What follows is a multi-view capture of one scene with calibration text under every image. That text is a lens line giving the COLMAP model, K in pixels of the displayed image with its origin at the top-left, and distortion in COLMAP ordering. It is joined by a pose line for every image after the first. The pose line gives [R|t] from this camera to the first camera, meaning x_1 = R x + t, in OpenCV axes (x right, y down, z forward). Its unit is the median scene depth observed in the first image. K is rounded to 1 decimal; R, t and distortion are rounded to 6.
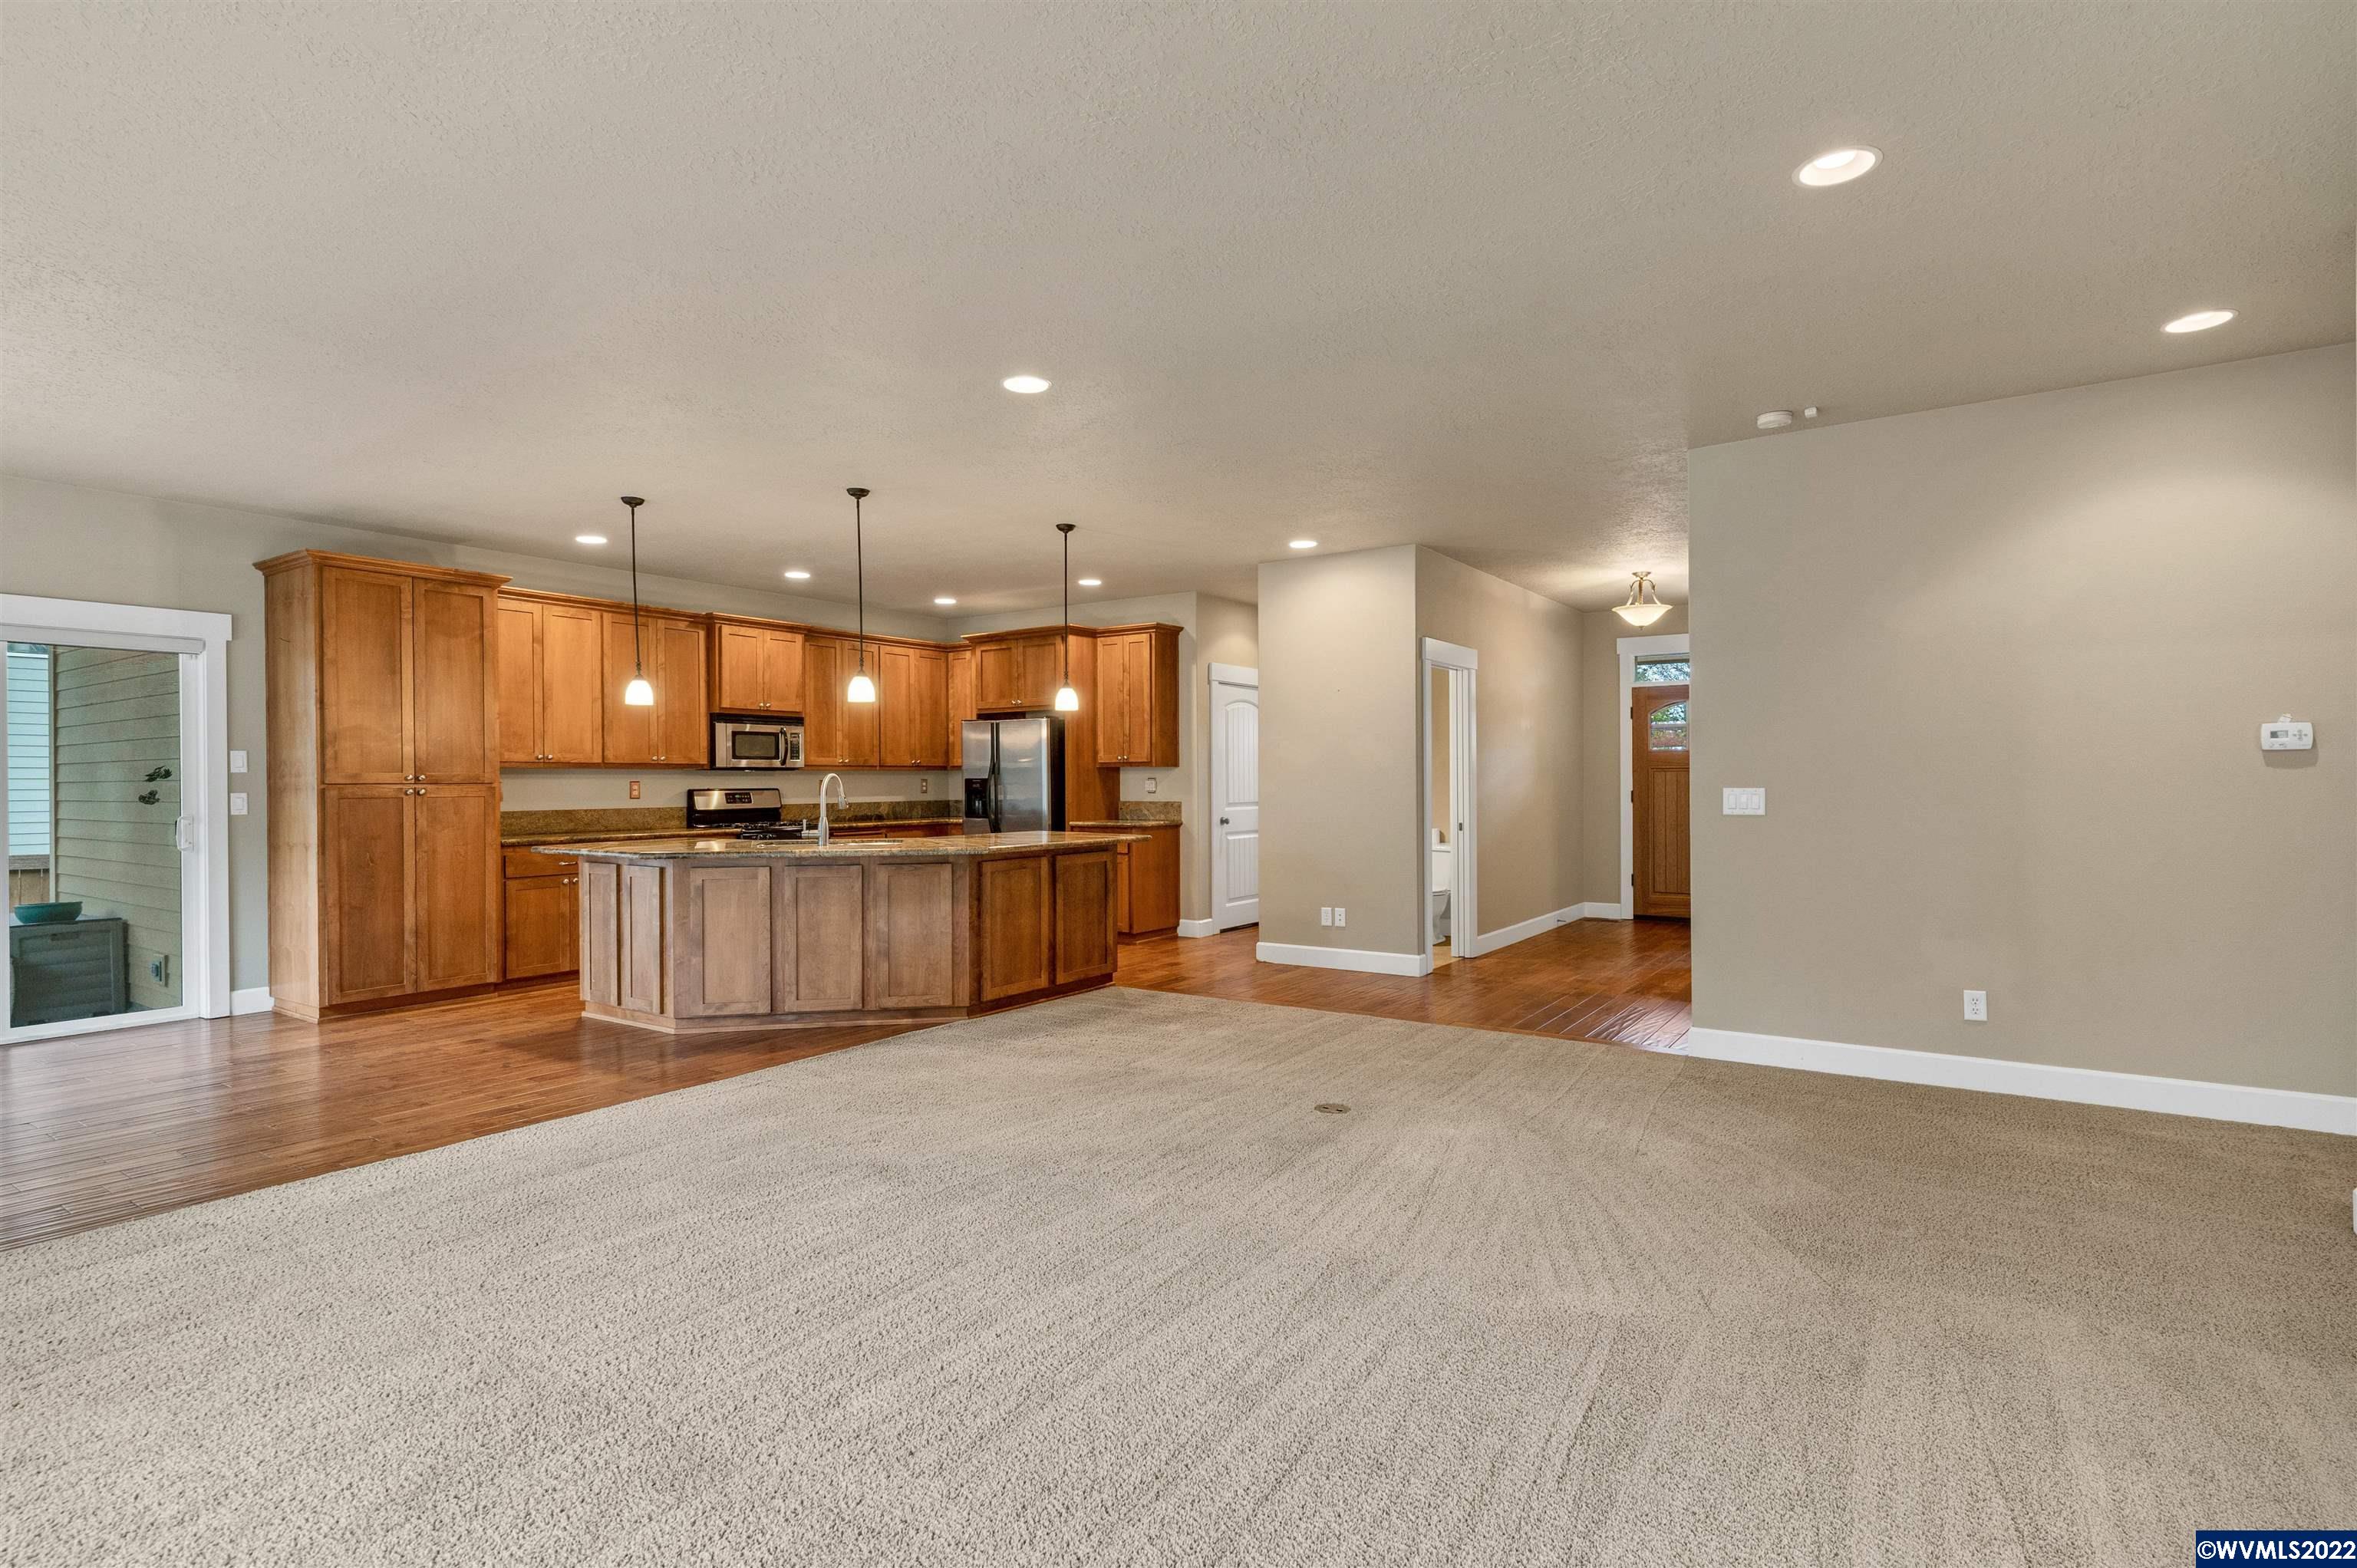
lens RADIAL K [[1154.9, 0, 1179.5], [0, 1154.9, 779.8], [0, 0, 1]] dist [0.005547, 0.000732]
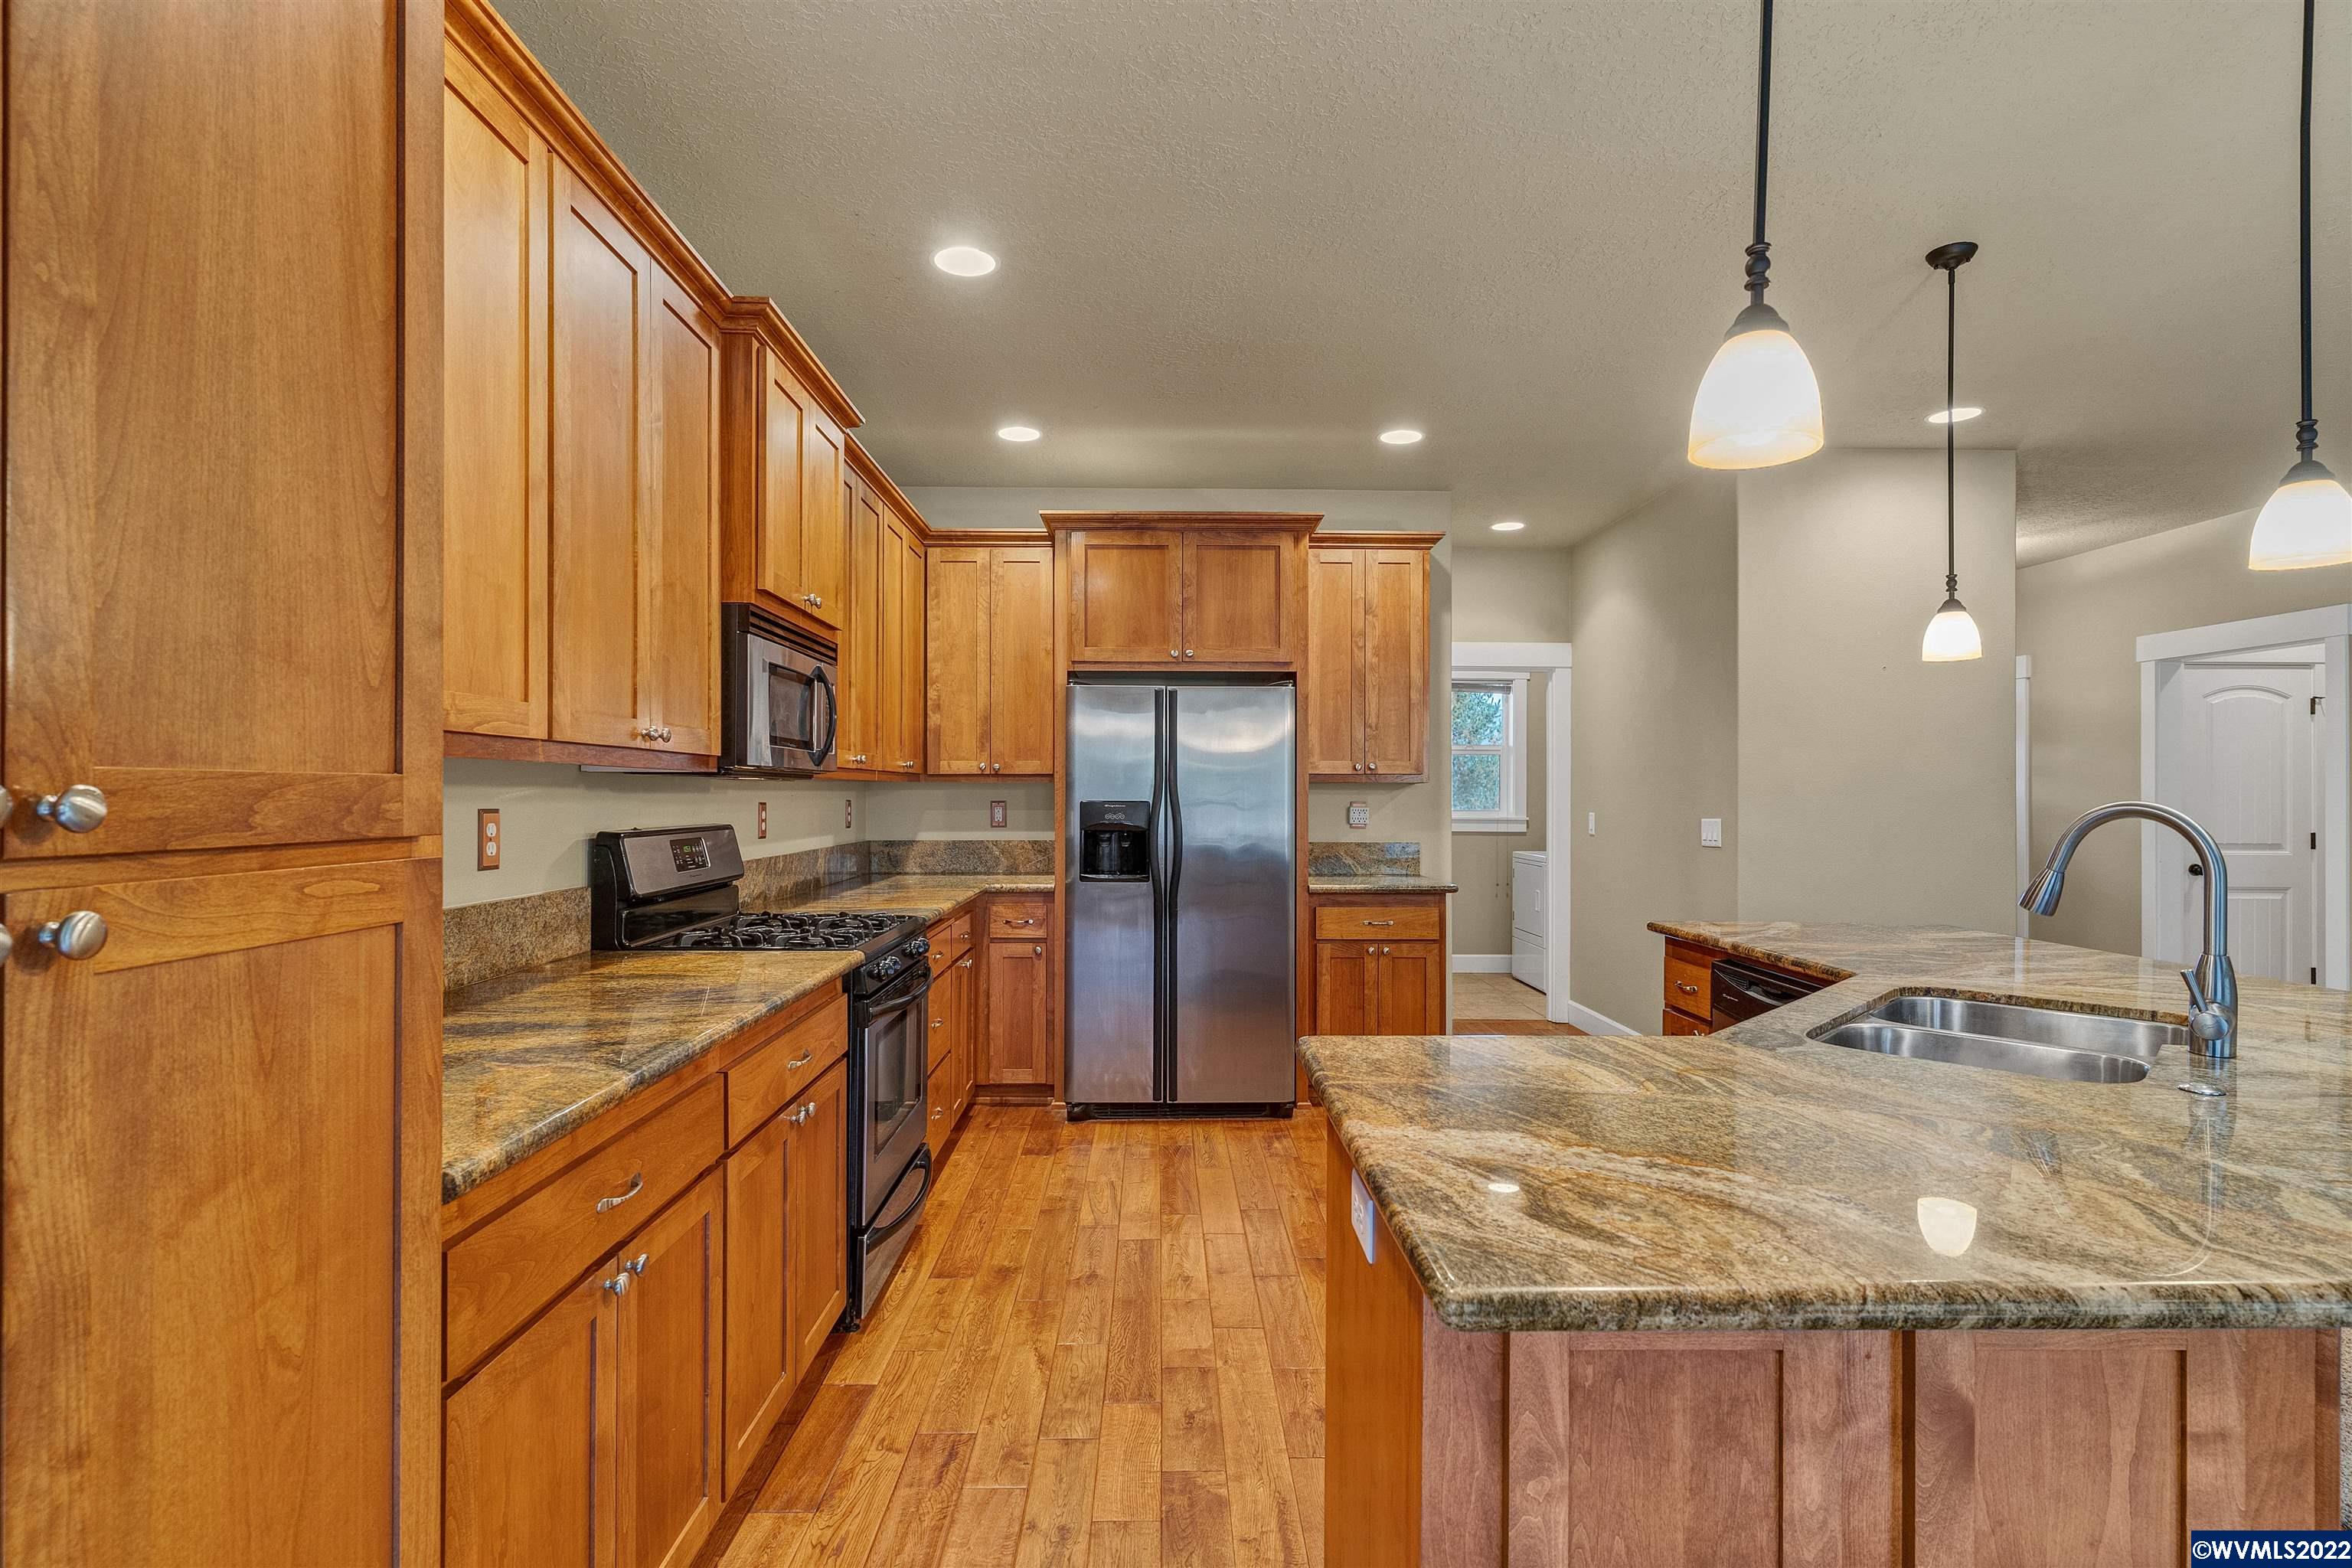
lens RADIAL K [[1152.5, 0, 1191.0], [0, 1152.5, 786.1], [0, 0, 1]] dist [0.005547, 0.000732]
pose [[0.812794, 0.012877, 0.582408, -0.508291], [-0.007973, 0.999908, -0.010981, -0.002832], [-0.582496, 0.004281, 0.812822, 0.680134]]
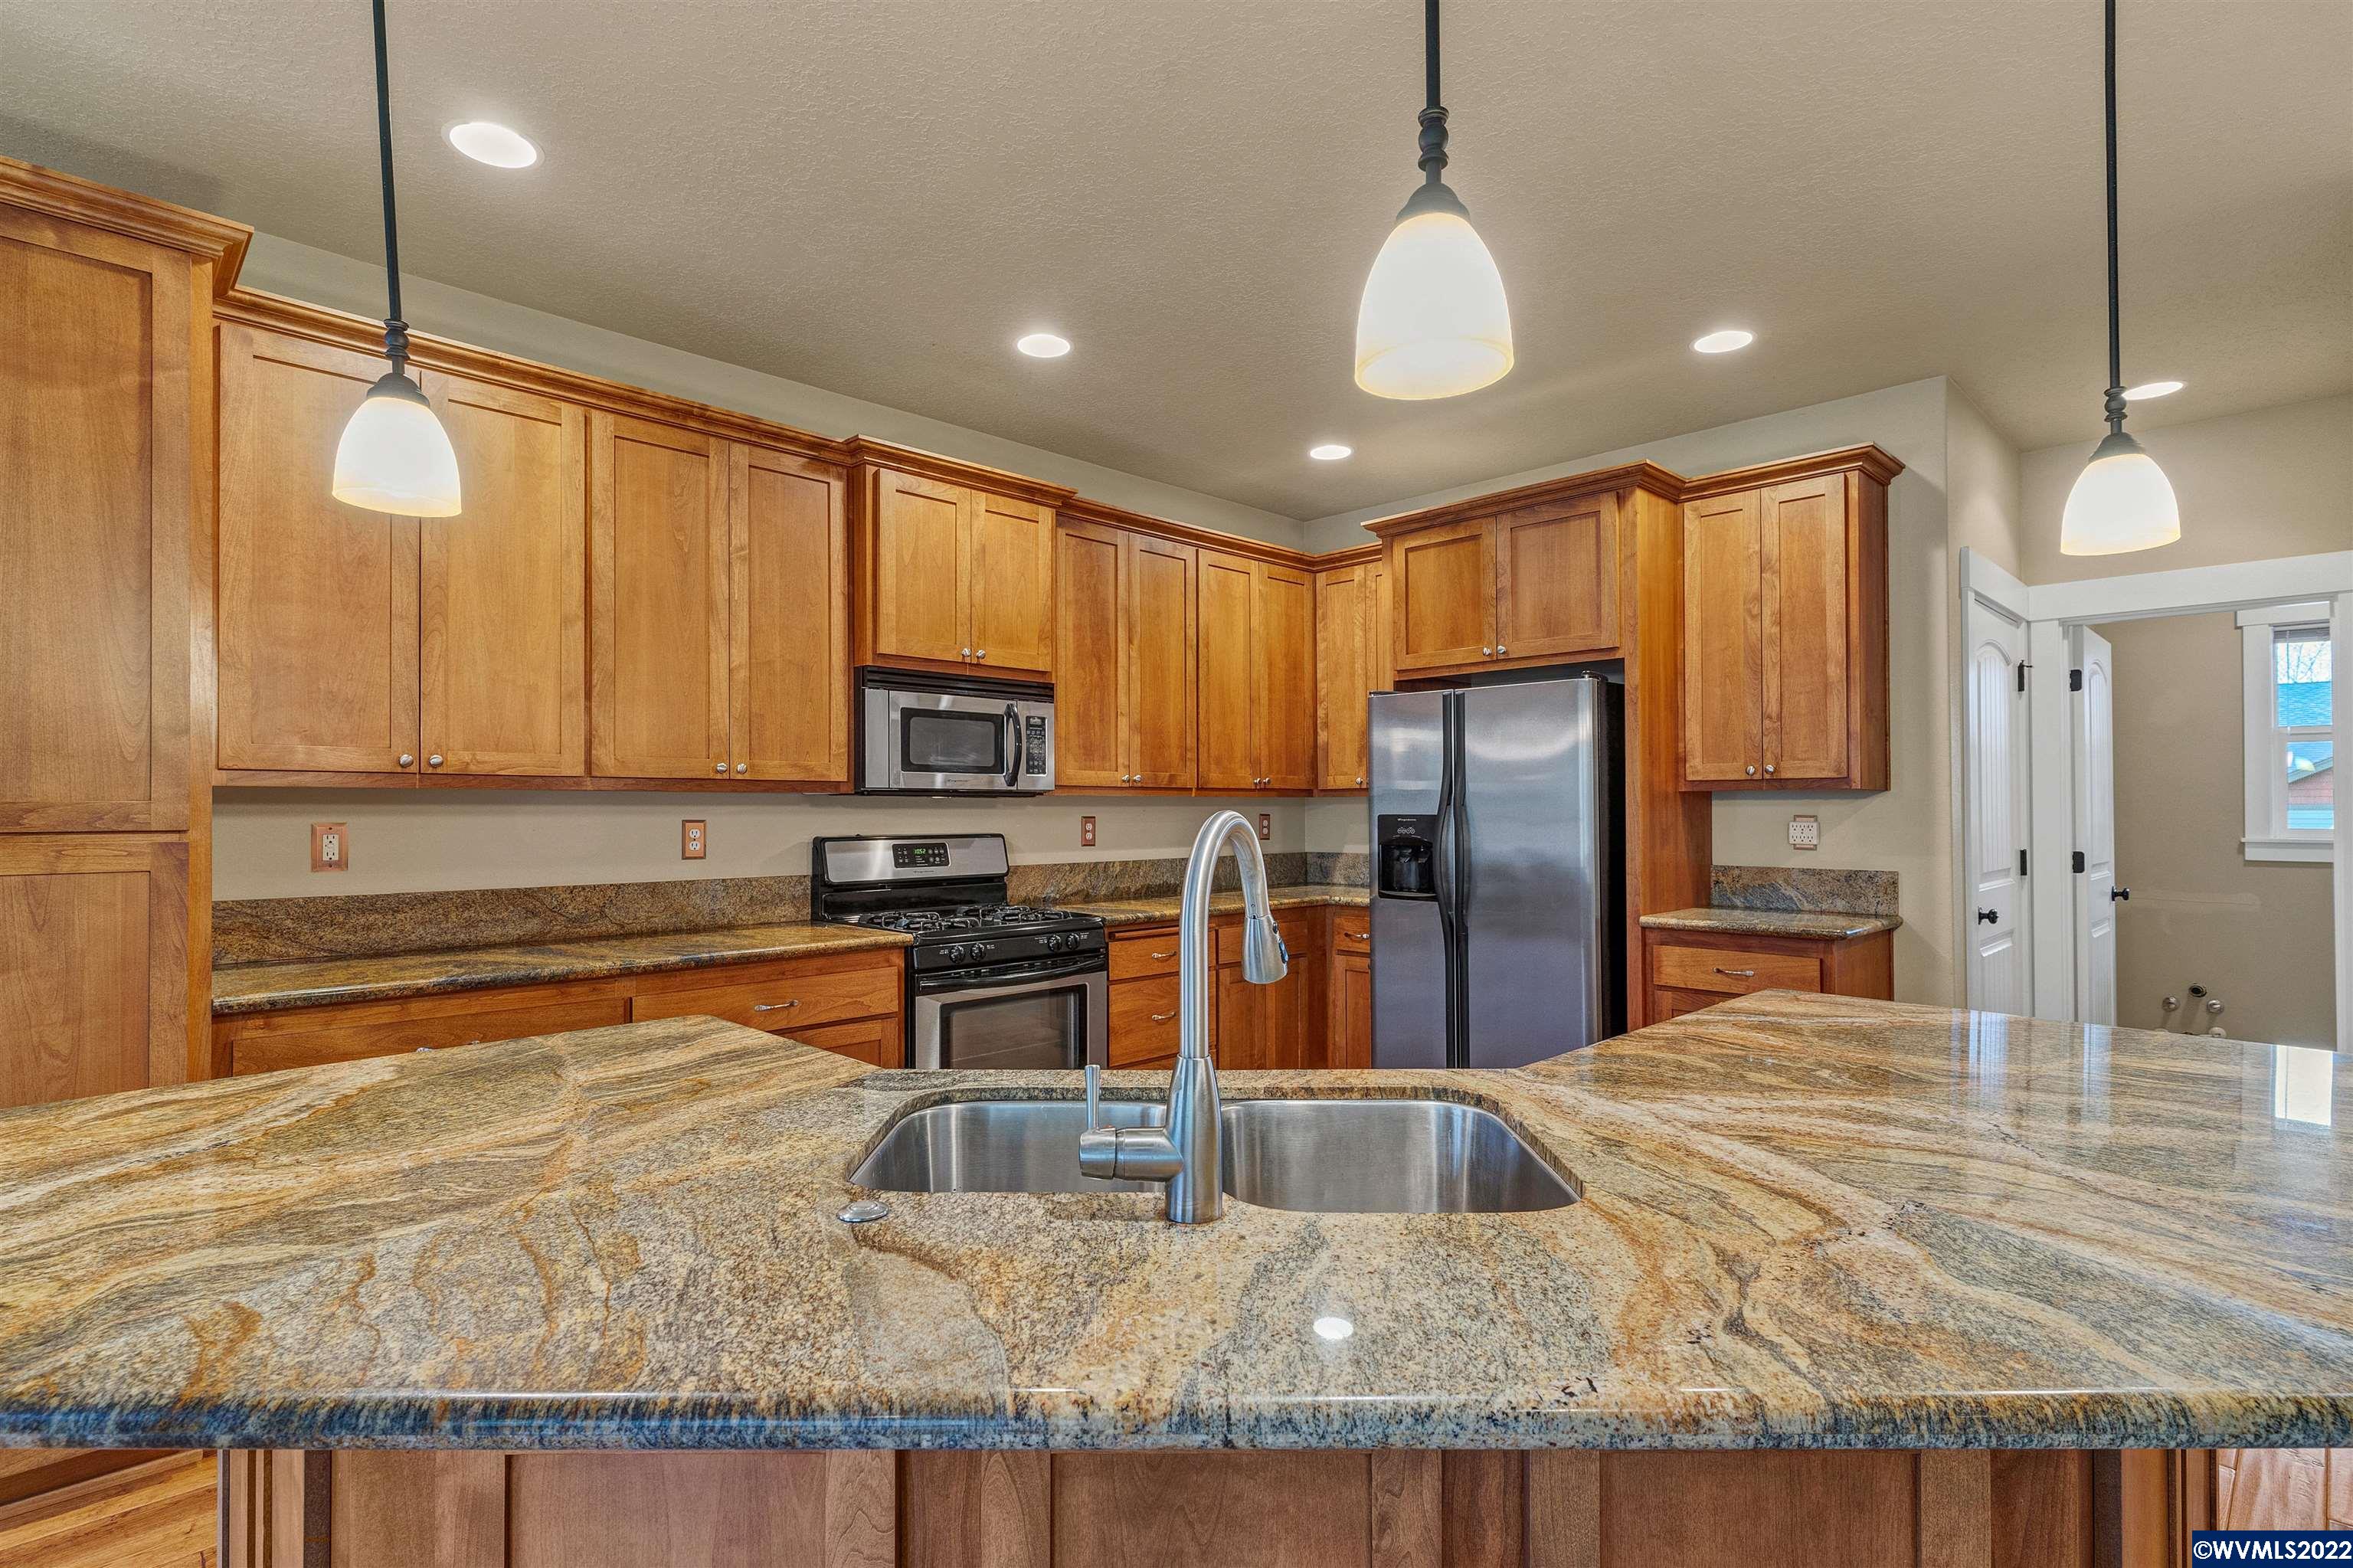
lens RADIAL K [[1153.1, 0, 1181.0], [0, 1153.1, 797.0], [0, 0, 1]] dist [0.005547, 0.000732]
pose [[0.981712, 0.001951, -0.190364, -0.206237], [-0.003859, 0.999946, -0.009653, -0.004157], [0.190335, 0.010211, 0.981666, 0.612505]]
